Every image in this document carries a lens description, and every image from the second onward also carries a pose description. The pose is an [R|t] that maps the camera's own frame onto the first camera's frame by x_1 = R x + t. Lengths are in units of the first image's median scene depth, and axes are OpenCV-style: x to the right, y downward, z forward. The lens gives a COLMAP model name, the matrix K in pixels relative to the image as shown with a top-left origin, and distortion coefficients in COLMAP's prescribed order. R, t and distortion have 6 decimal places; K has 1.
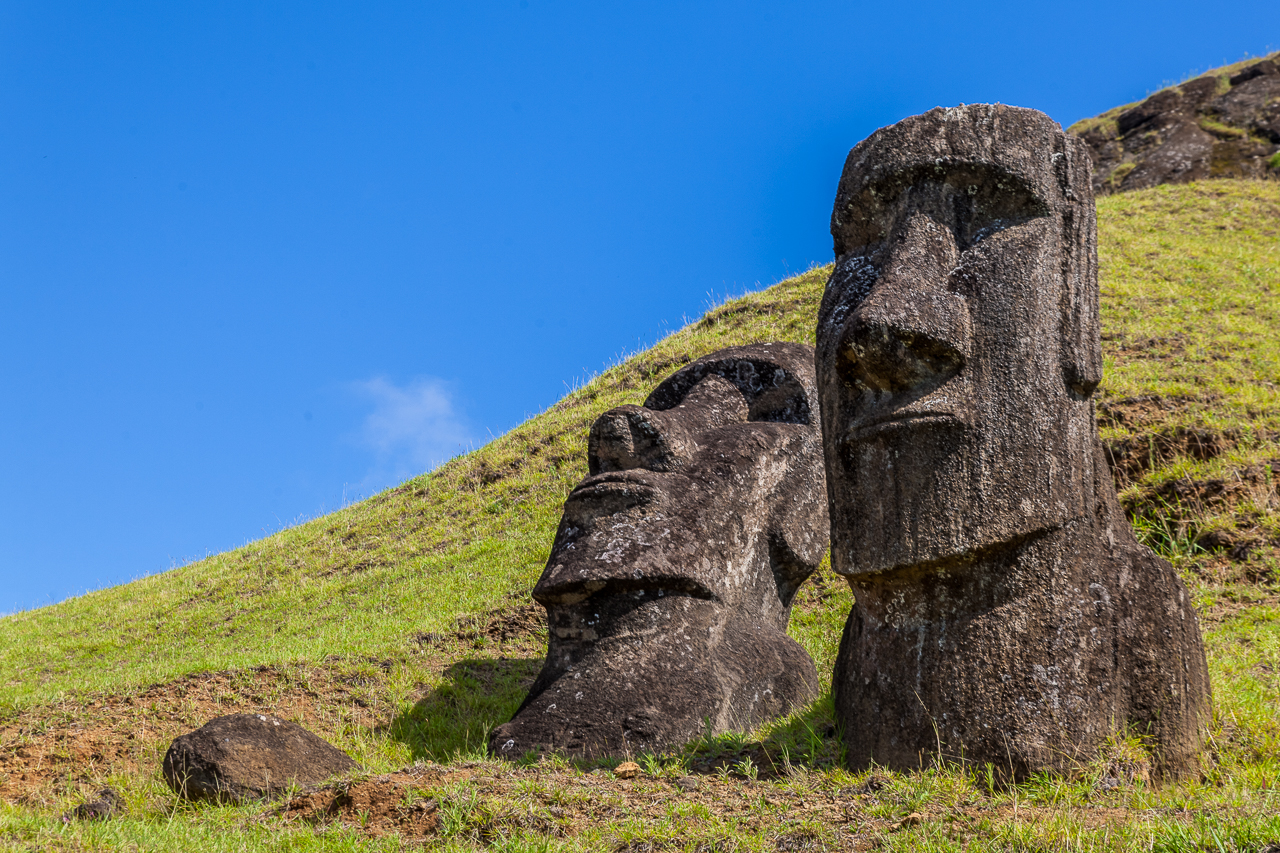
lens RADIAL K [[2741.3, 0, 640.0], [0, 2741.3, 426.5], [0, 0, 1]] dist [-0.059628, -0.193104]
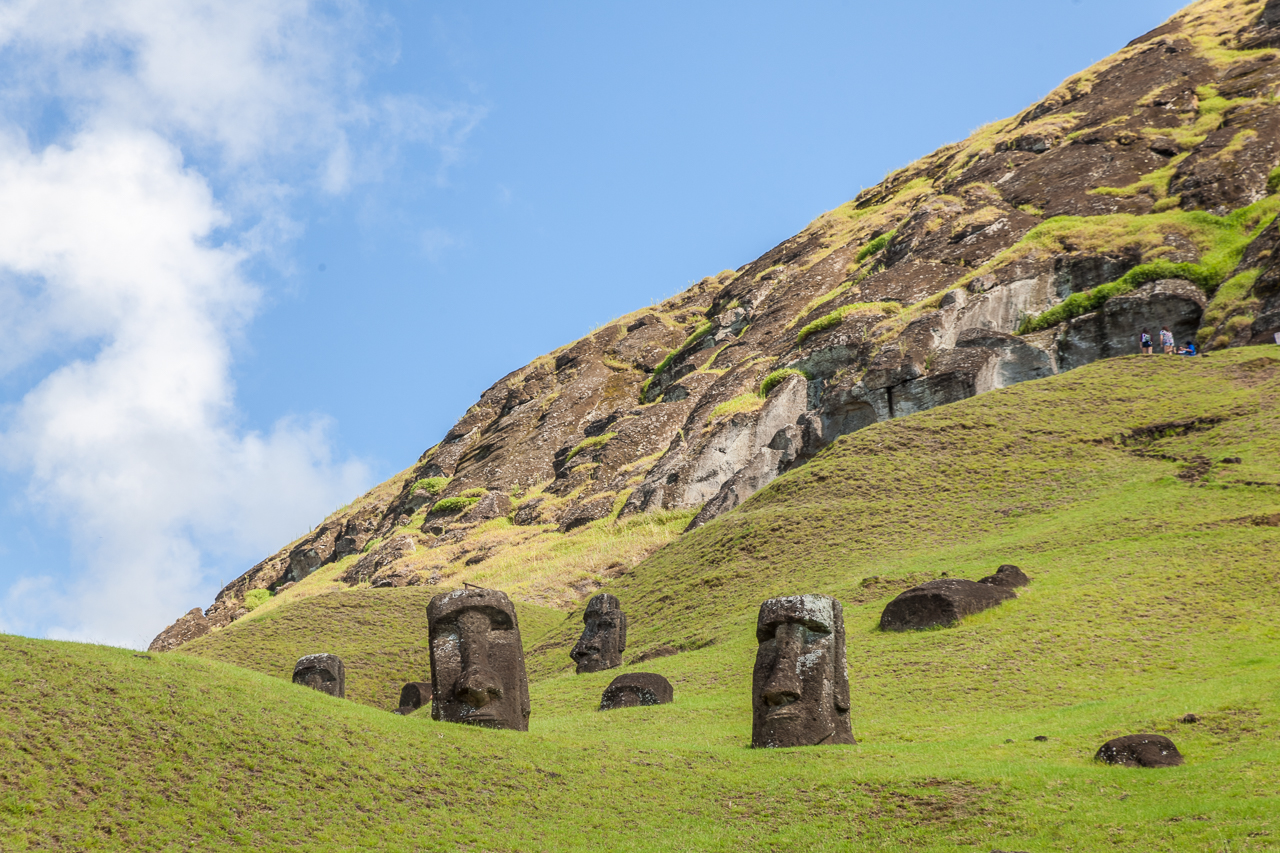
lens RADIAL K [[2741.3, 0, 640.0], [0, 2741.3, 426.5], [0, 0, 1]] dist [-0.059628, -0.193104]
pose [[0.995388, -0.061406, 0.073704, 0.694550], [0.060863, 0.998100, 0.009593, -0.576103], [-0.074153, -0.005063, 0.997234, -4.123846]]
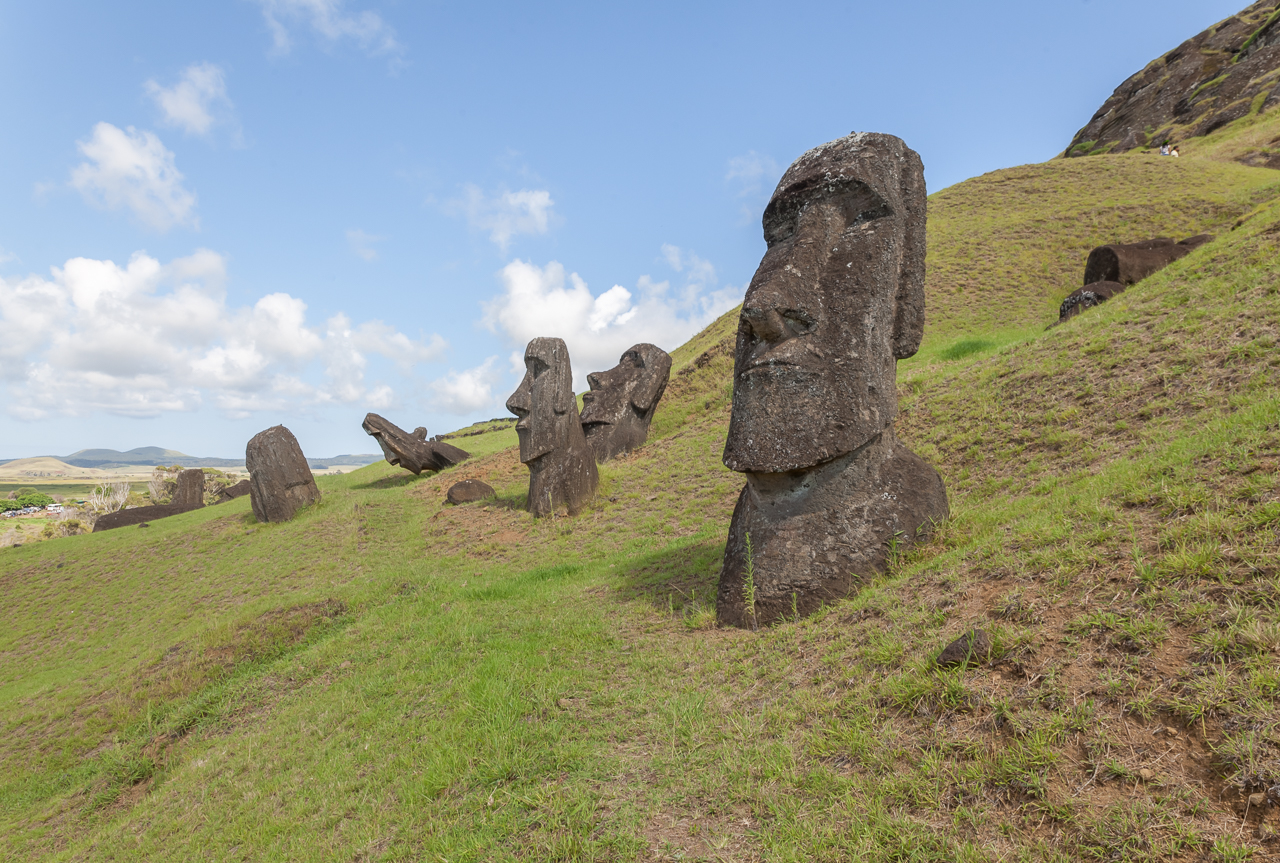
lens RADIAL K [[854.9, 0, 640.0], [0, 854.9, 431.5], [0, 0, 1]] dist [-0.009538, -0.024524]
pose [[0.879682, -0.072119, -0.470062, 0.582534], [0.185027, 0.962457, 0.198598, -0.146872], [0.438091, -0.261677, 0.860001, -0.012751]]
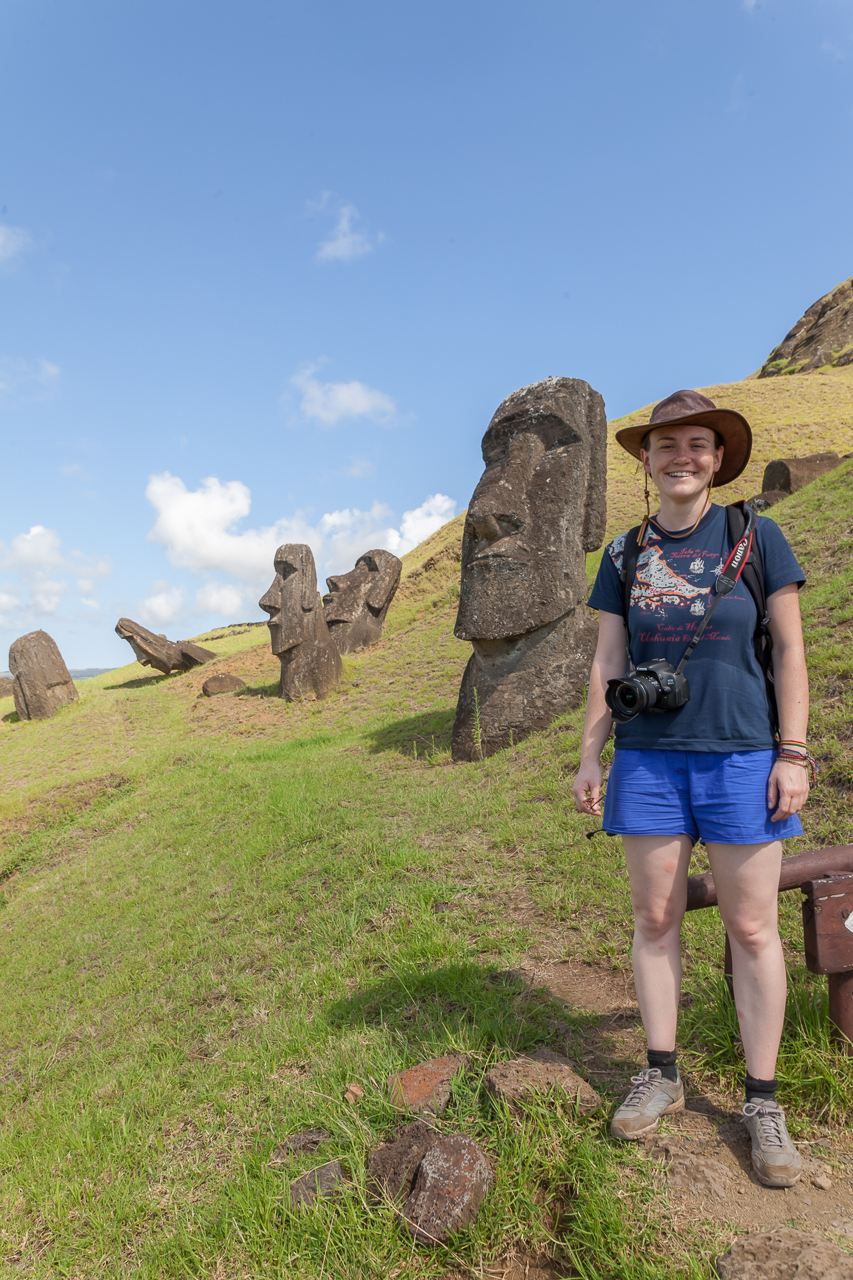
lens RADIAL K [[842.5, 0, 426.5], [0, 842.5, 640.0], [0, 0, 1]] dist [-0.018535, 0.000162]
pose [[0.910255, -0.089966, -0.404155, 0.618345], [0.188586, 0.959066, 0.211251, -0.153602], [0.368606, -0.268510, 0.889962, -0.118269]]
